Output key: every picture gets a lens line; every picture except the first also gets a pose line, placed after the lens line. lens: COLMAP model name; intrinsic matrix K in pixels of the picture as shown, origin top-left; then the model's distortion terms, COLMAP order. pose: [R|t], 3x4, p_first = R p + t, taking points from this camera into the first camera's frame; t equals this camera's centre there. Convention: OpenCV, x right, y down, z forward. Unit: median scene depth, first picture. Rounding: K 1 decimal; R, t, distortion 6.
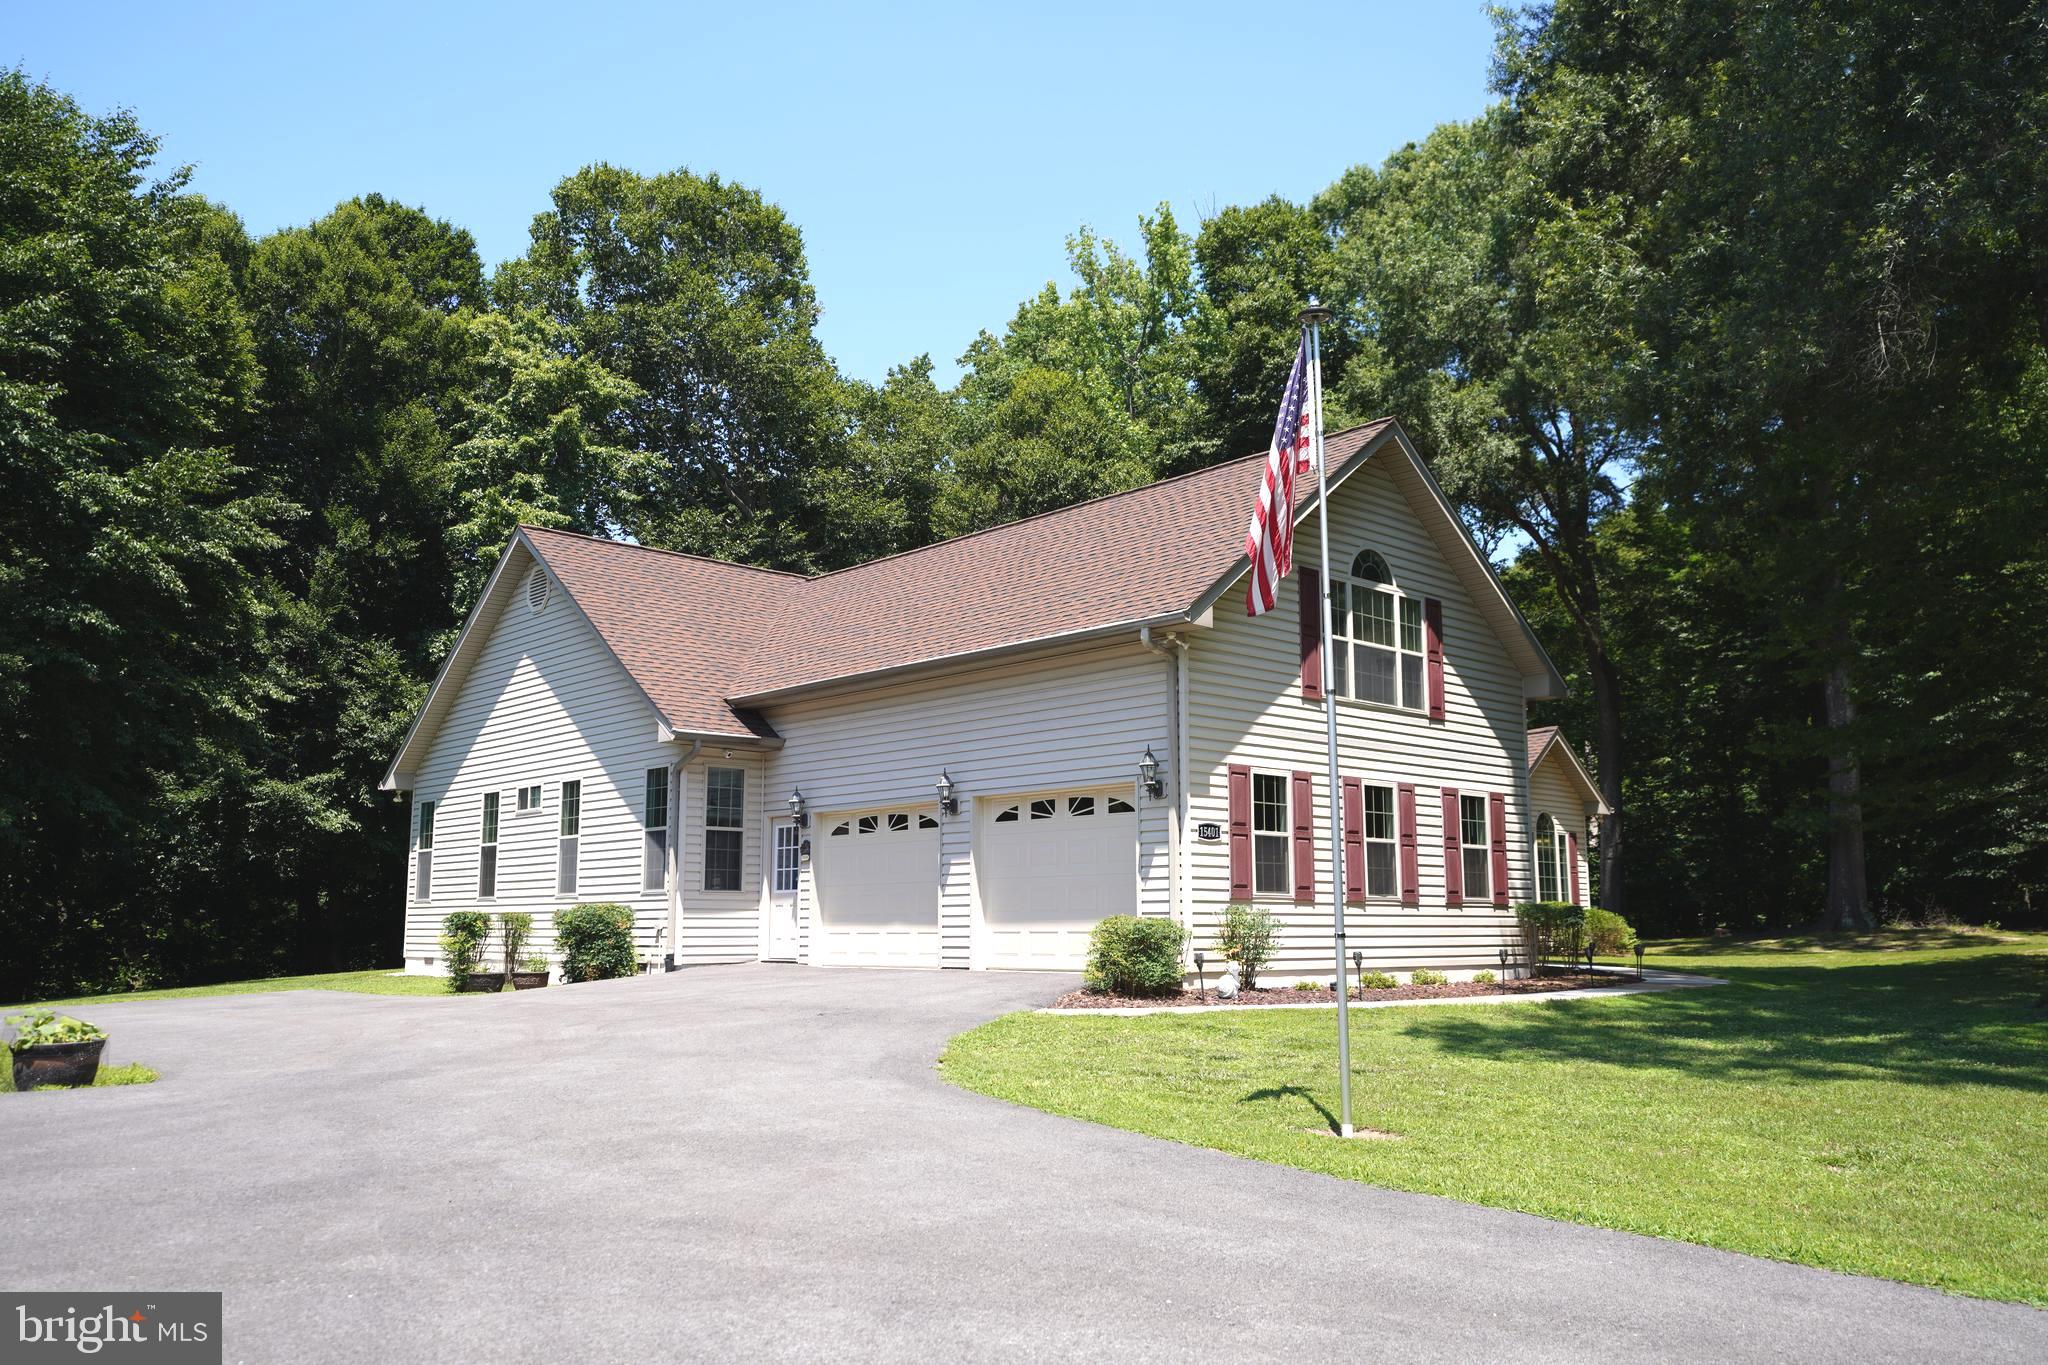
lens RADIAL K [[1598.8, 0, 1032.9], [0, 1598.8, 669.4], [0, 0, 1]] dist [-0.006940, 0.003313]
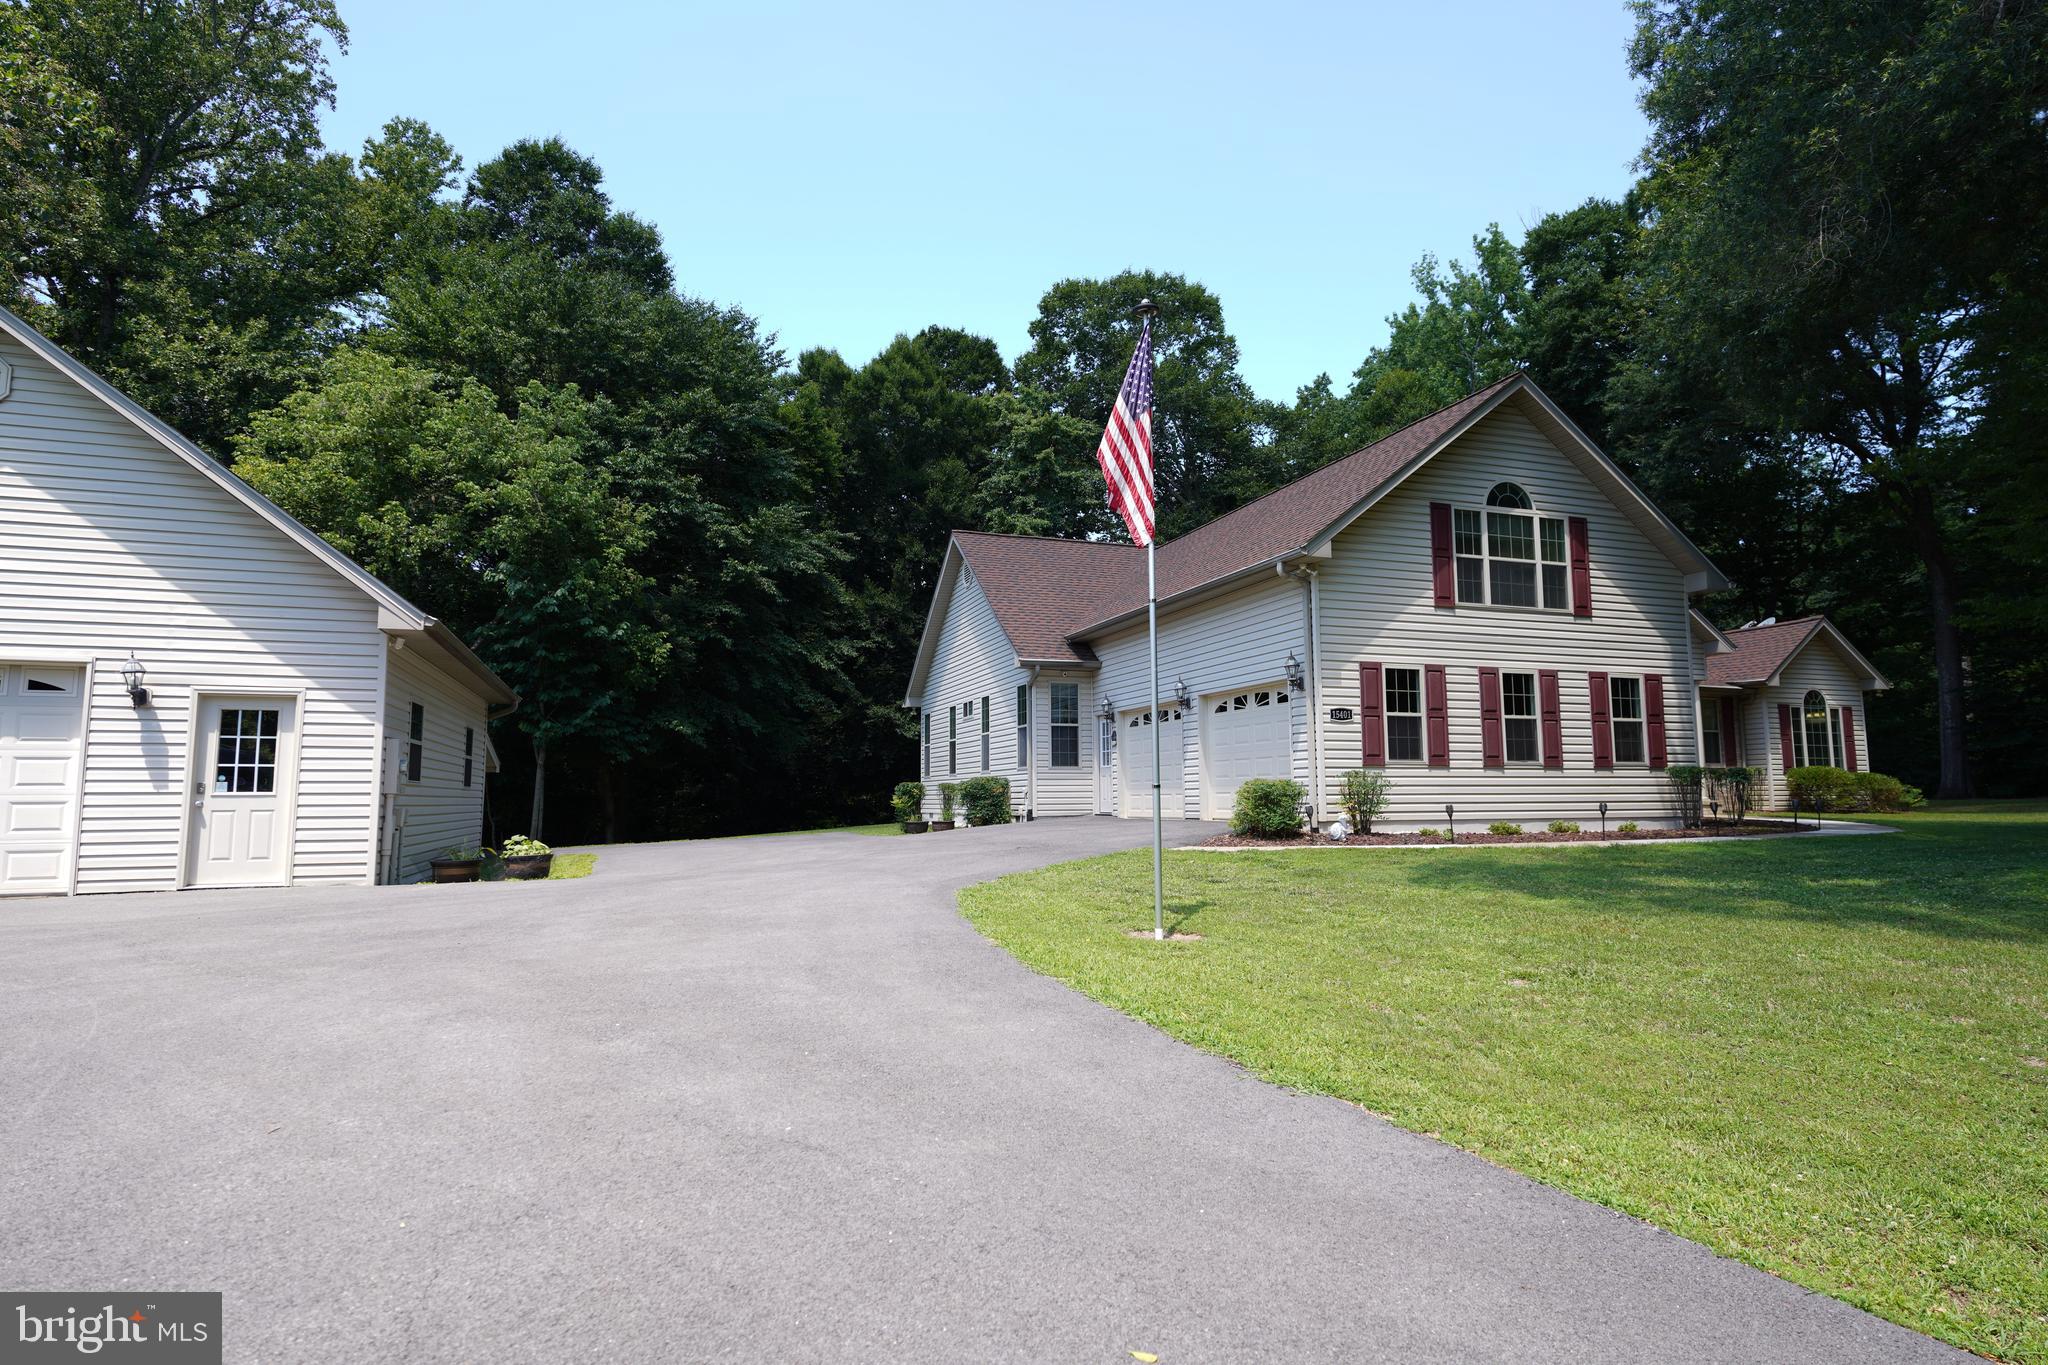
lens RADIAL K [[1118.5, 0, 1008.2], [0, 1118.5, 674.9], [0, 0, 1]] dist [-0.011339, 0.003101]
pose [[0.911353, -0.049104, -0.408686, 0.182977], [0.069854, 0.996908, 0.035992, 0.013646], [0.405655, -0.061350, 0.911965, 0.045280]]
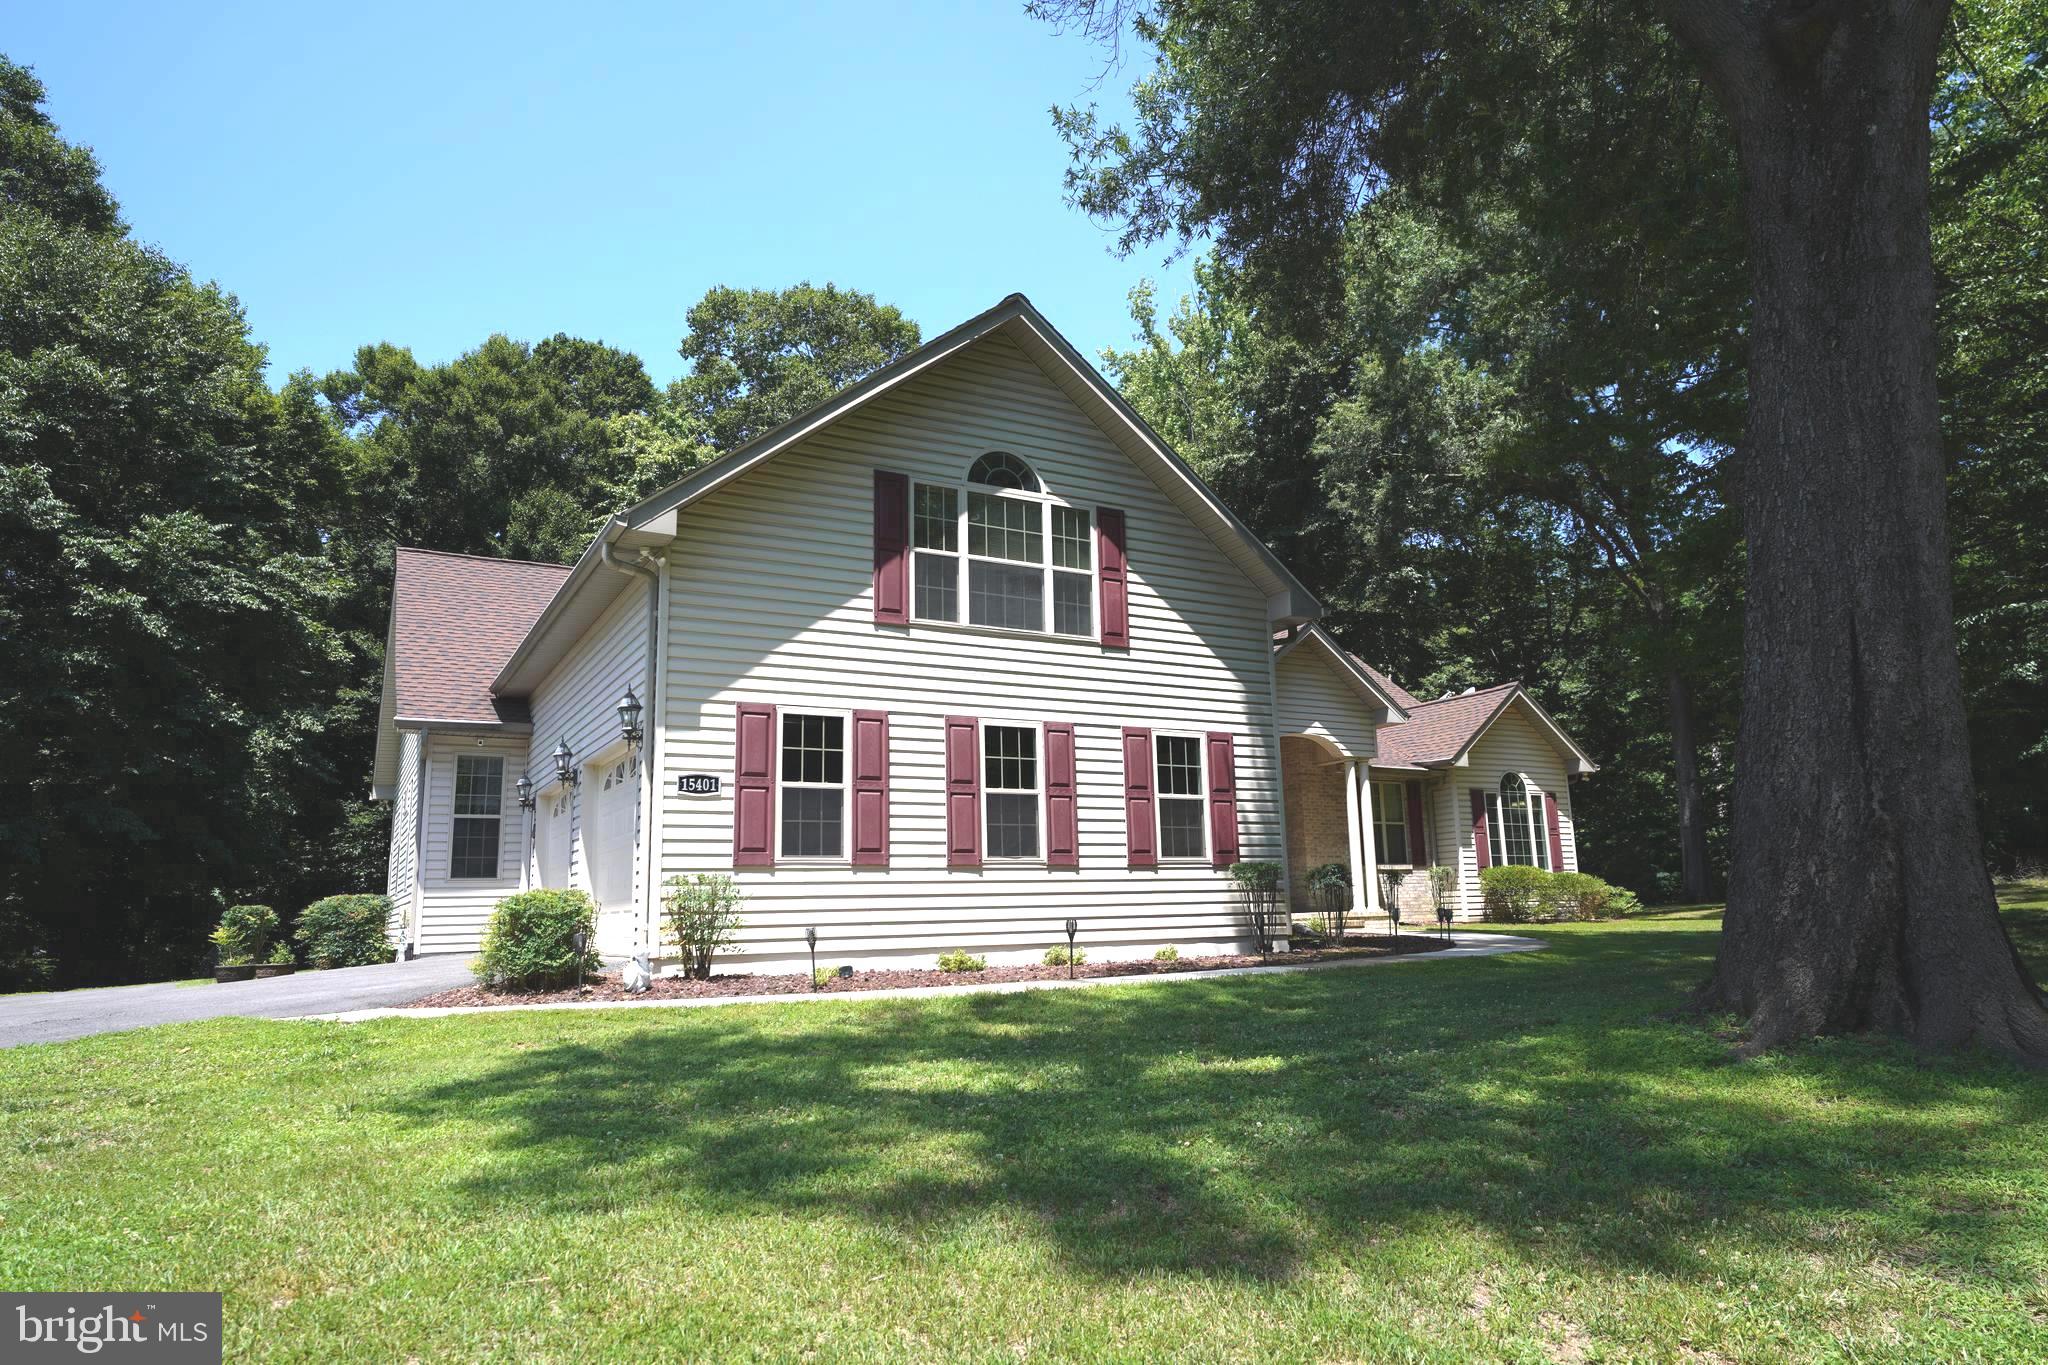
lens RADIAL K [[1246.5, 0, 1014.4], [0, 1246.5, 673.9], [0, 0, 1]] dist [-0.007873, -0.004011]
pose [[0.969384, -0.070398, -0.235241, 0.326275], [0.063517, 0.997305, -0.036710, 0.060766], [0.237192, 0.020644, 0.971243, 0.320132]]
